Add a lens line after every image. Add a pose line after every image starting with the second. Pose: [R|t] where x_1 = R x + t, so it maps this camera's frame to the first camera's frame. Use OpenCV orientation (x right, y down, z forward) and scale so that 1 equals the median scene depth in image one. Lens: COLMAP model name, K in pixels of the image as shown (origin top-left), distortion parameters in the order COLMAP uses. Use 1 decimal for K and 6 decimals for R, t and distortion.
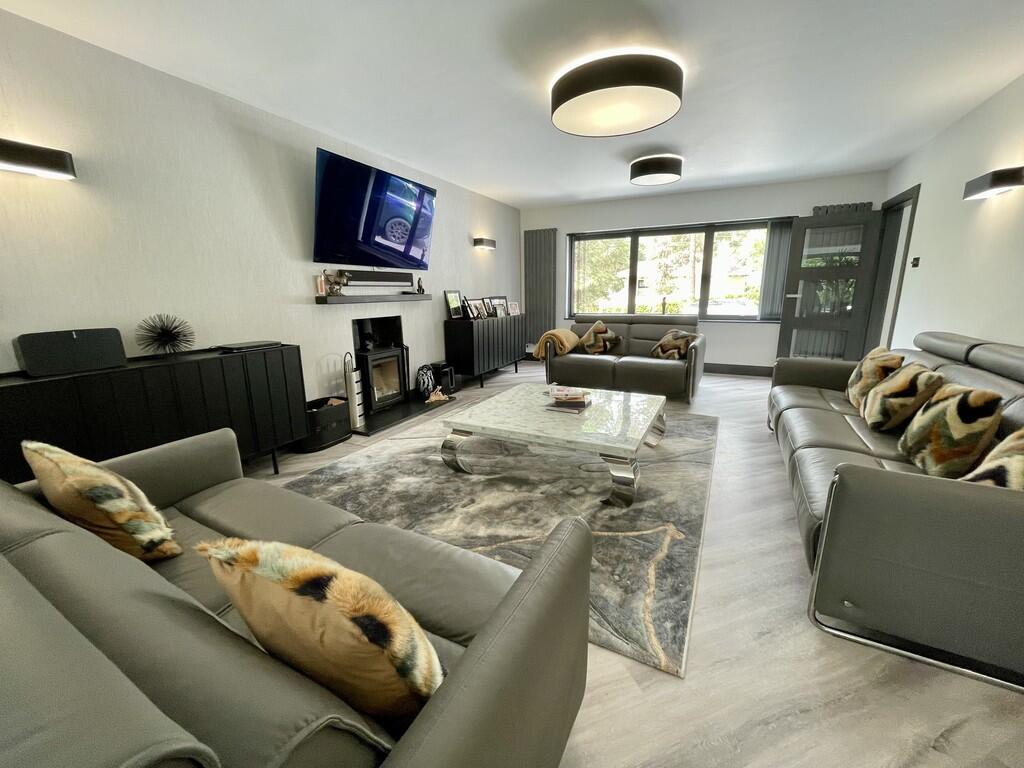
lens RADIAL K [[411.6, 0, 512.5], [0, 411.6, 380.9], [0, 0, 1]] dist [-0.003668, -0.000369]
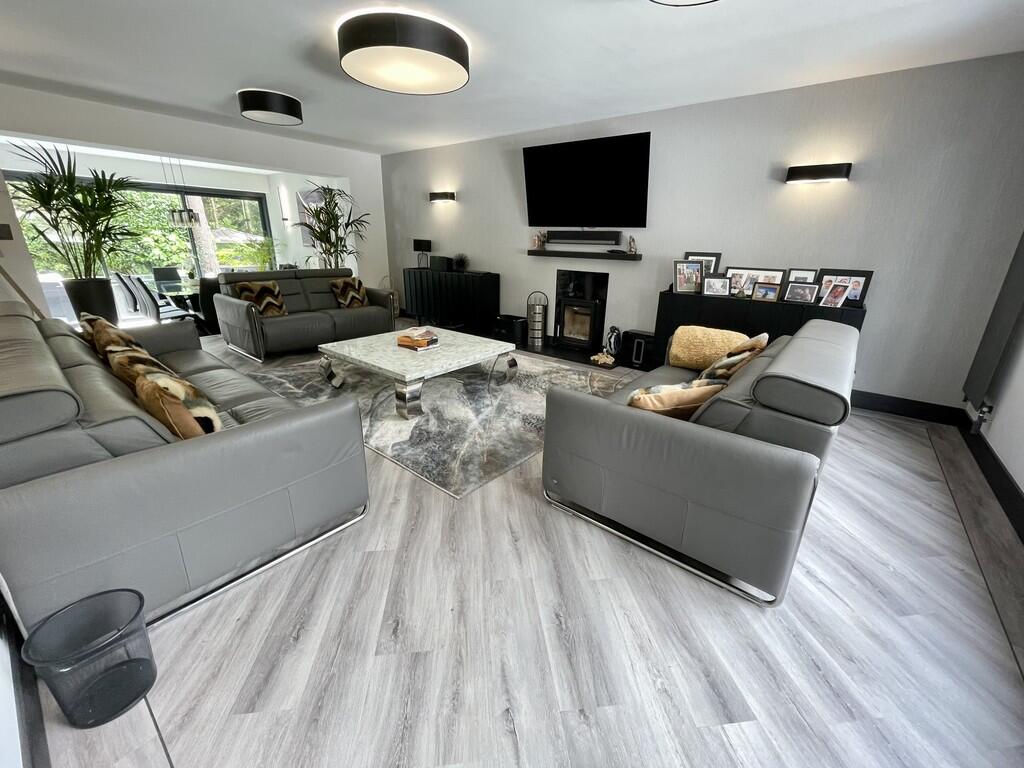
lens RADIAL K [[411.6, 0, 512.5], [0, 411.6, 380.9], [0, 0, 1]] dist [-0.003668, -0.000369]
pose [[-0.176458, 0.320313, -0.930732, 0.861985], [-0.235839, 0.904269, 0.355918, -0.232469], [0.955637, 0.282307, -0.084024, 0.955460]]
